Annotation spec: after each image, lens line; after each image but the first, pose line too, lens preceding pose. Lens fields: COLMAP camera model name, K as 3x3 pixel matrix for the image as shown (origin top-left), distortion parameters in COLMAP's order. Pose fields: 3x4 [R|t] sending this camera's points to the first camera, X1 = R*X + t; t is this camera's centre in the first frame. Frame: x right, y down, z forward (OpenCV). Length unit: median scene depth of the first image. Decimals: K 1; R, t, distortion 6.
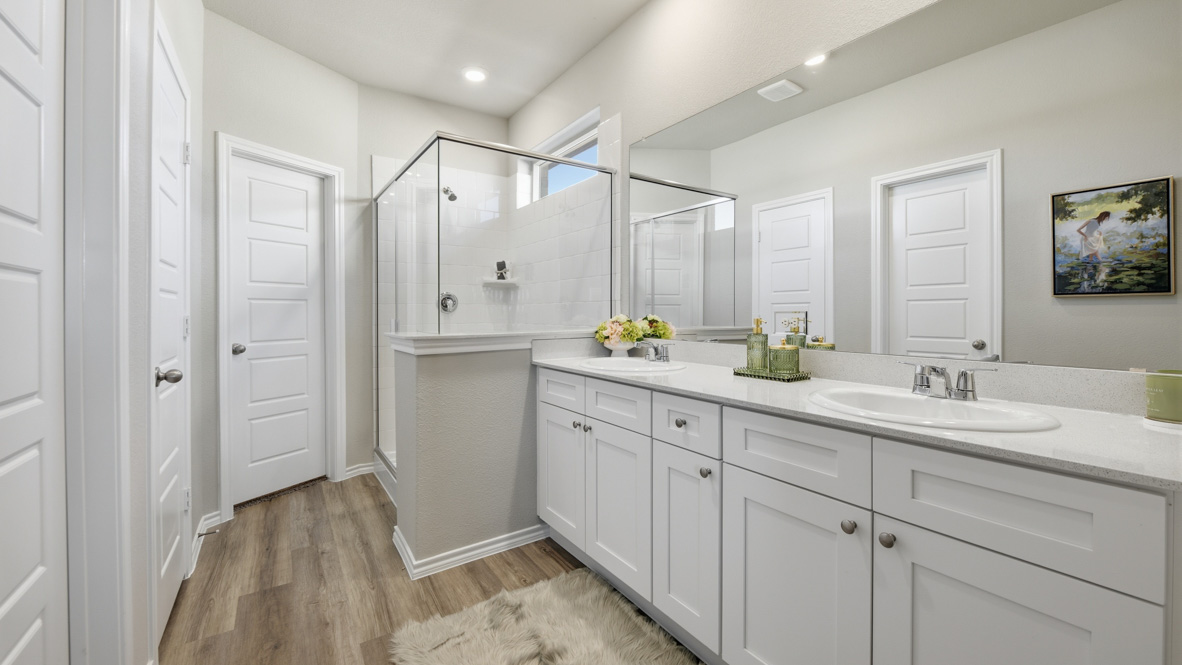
lens RADIAL K [[472.1, 0, 591.8], [0, 472.1, 308.8], [0, 0, 1]] dist [-0.001181, -0.000117]
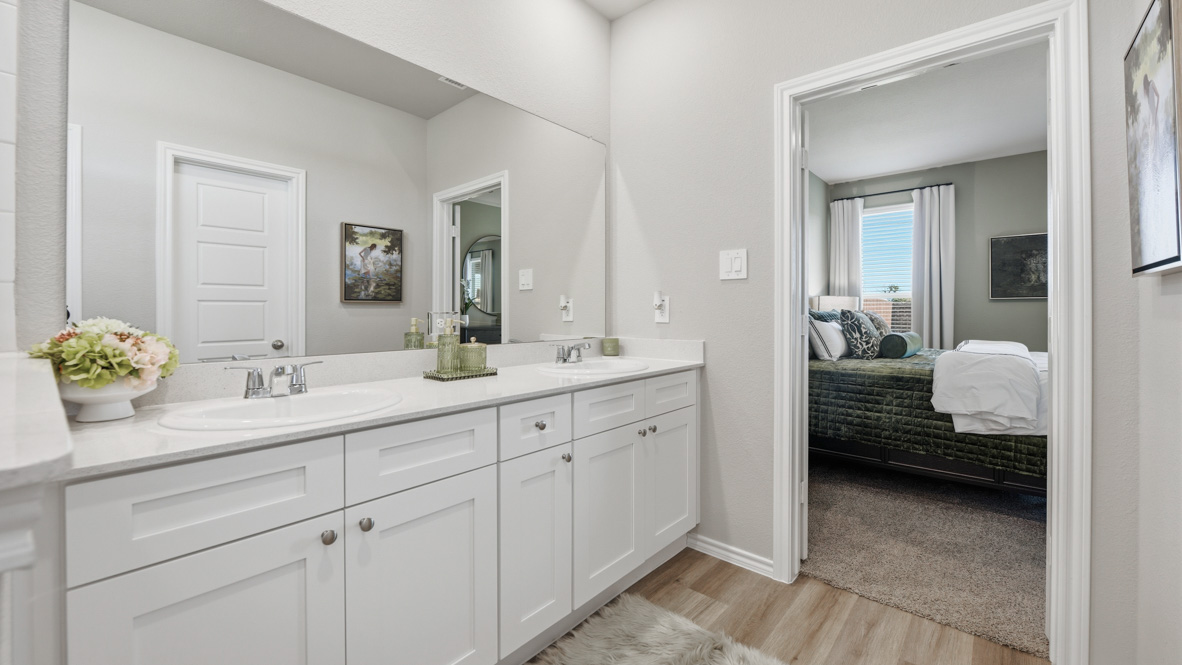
lens RADIAL K [[478.9, 0, 567.8], [0, 478.9, 336.4], [0, 0, 1]] dist [0.001238, 0.000099]
pose [[-0.214056, -0.044054, 0.975828, -0.479203], [-0.000338, 0.998986, 0.045025, 0.011653], [-0.976821, 0.009308, -0.213854, 0.726446]]
